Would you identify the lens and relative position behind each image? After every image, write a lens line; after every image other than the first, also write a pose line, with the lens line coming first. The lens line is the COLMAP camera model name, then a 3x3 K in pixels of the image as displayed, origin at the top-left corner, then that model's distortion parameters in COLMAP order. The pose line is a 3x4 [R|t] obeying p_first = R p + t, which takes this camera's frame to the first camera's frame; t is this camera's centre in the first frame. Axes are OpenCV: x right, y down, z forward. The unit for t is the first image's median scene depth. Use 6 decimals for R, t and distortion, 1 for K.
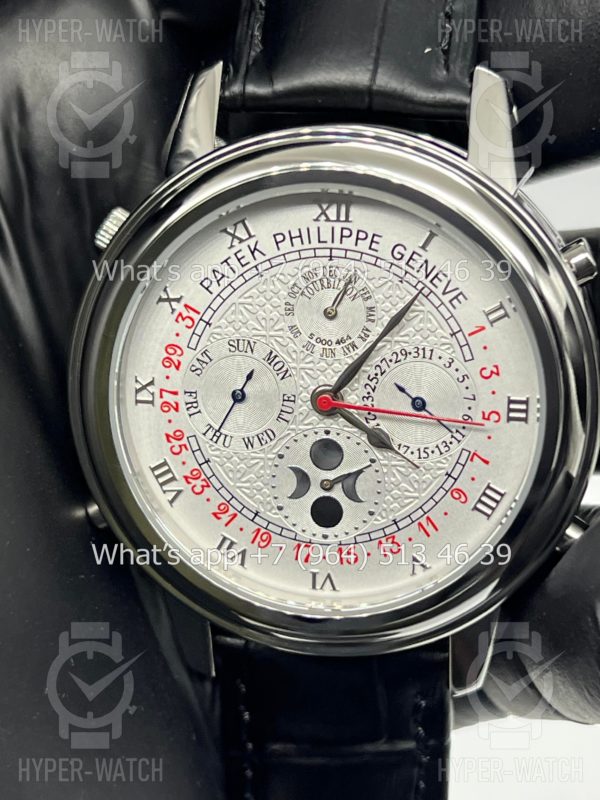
lens RADIAL K [[1901.0, 0, 300.0], [0, 1901.0, 400.0], [0, 0, 1]] dist [0.236390, 0.500818]
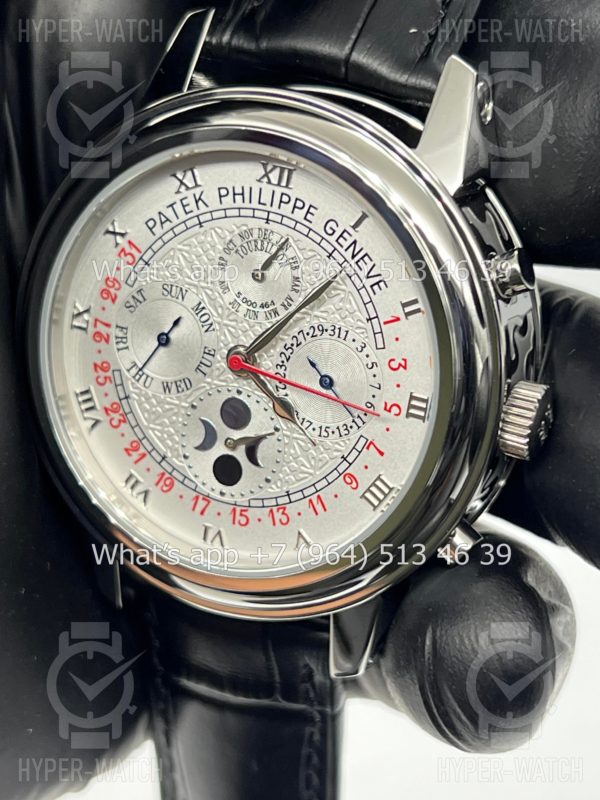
lens RADIAL K [[1901.0, 0, 300.0], [0, 1901.0, 400.0], [0, 0, 1]] dist [0.236390, 0.500818]
pose [[0.959454, 0.198373, -0.200239, 0.247718], [-0.192728, 0.980102, 0.047503, -0.032983], [0.205678, -0.006985, 0.978595, 0.025566]]
